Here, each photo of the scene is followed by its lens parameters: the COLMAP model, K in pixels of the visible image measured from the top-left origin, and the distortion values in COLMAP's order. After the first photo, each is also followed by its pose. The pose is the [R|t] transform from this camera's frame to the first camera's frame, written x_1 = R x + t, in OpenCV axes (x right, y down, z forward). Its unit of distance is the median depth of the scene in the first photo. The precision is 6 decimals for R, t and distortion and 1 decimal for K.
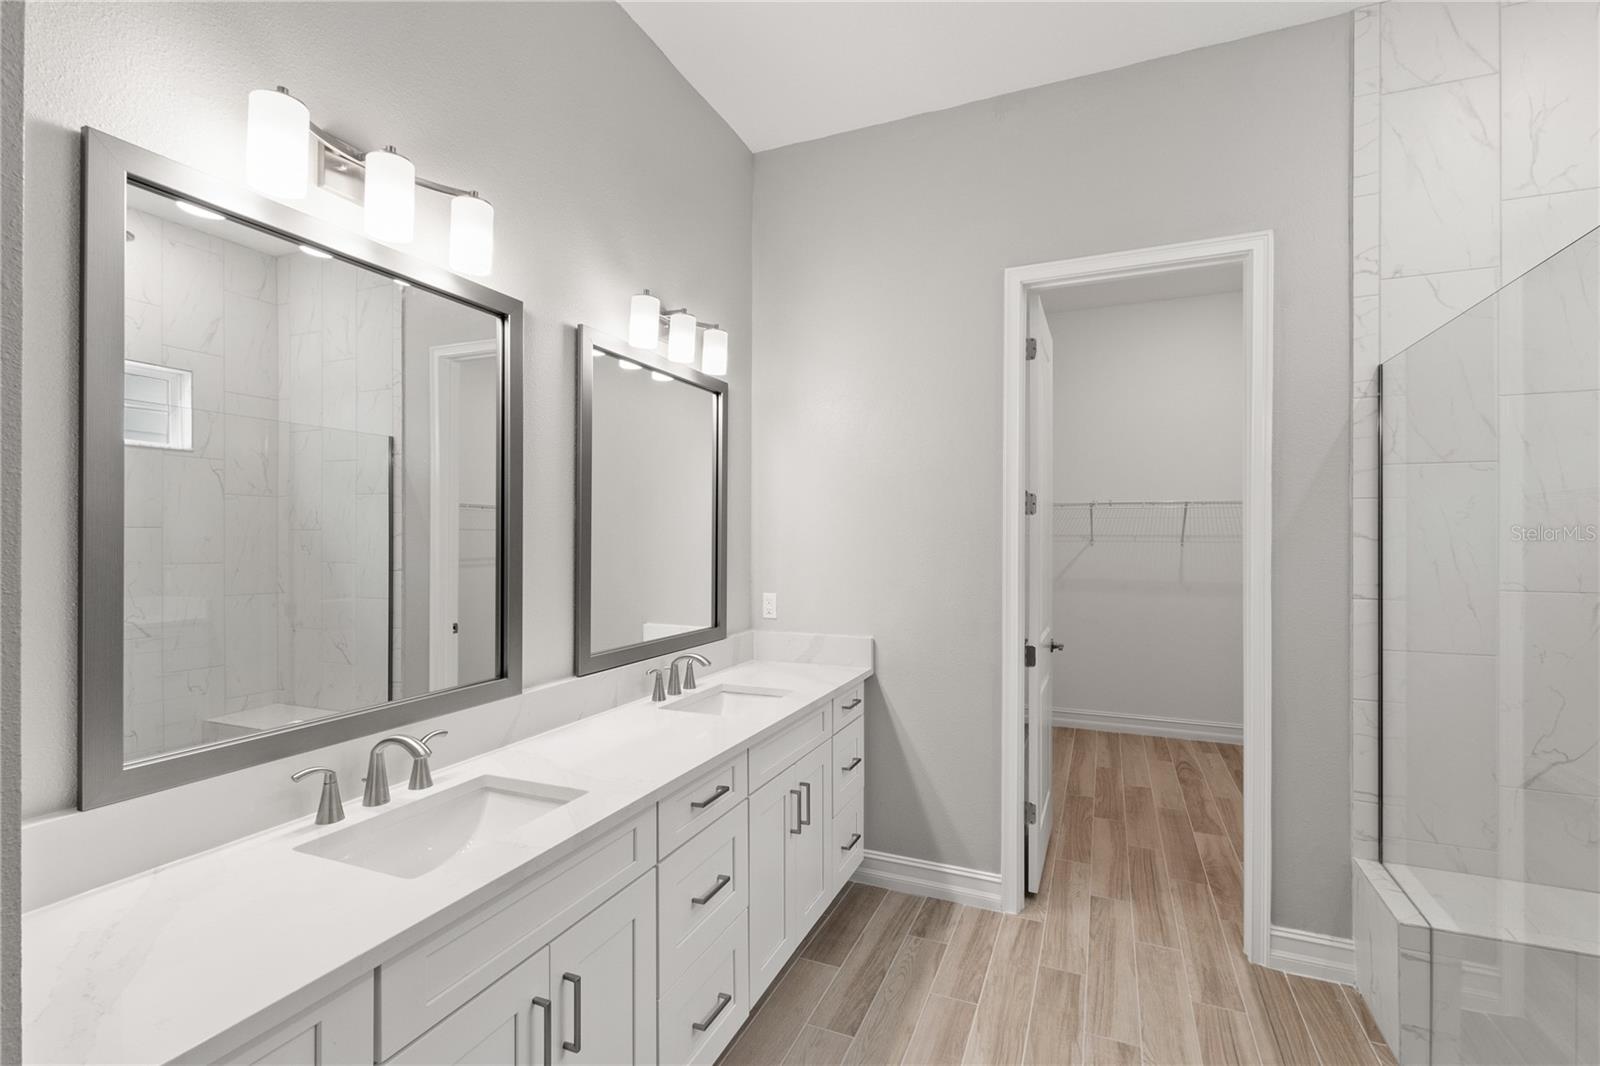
lens RADIAL K [[726.5, 0, 800.0], [0, 726.5, 533.0], [0, 0, 1]] dist [0.006017, -0.000929]
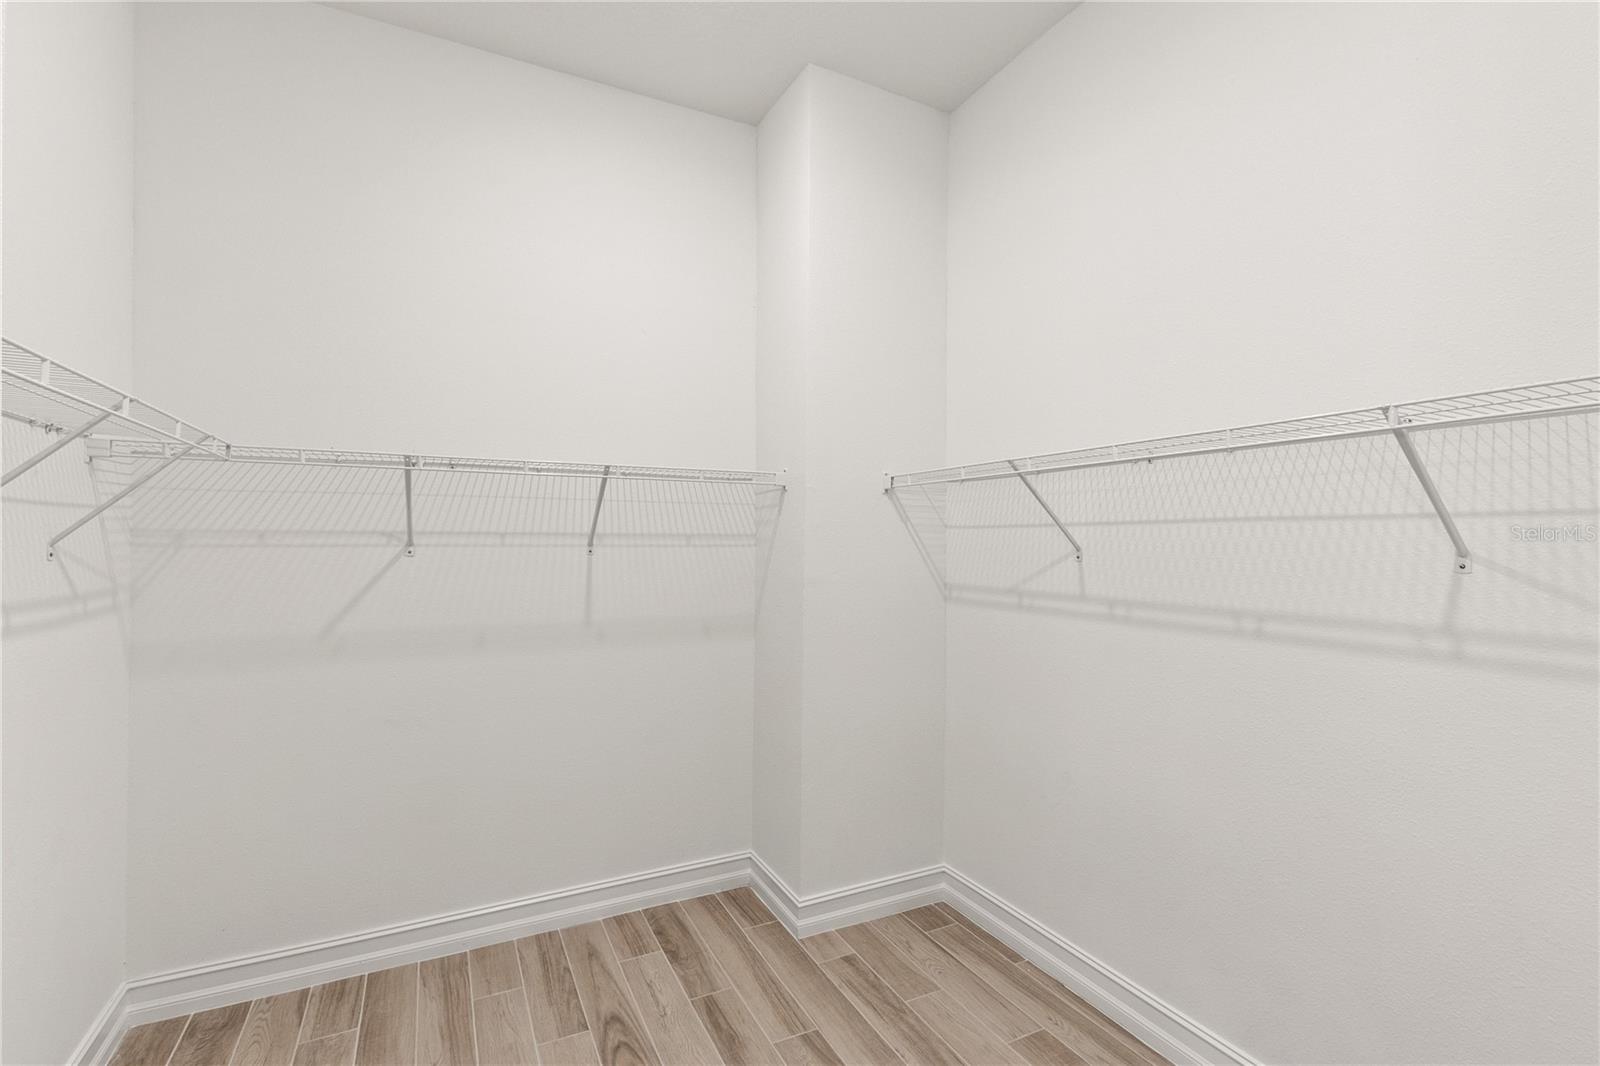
lens RADIAL K [[726.5, 0, 800.0], [0, 726.5, 533.0], [0, 0, 1]] dist [0.006017, -0.000929]
pose [[0.647536, 0.004249, 0.762023, 0.224087], [-0.004180, 0.999989, -0.002023, 0.003421], [-0.762024, -0.001875, 0.647546, 0.546714]]
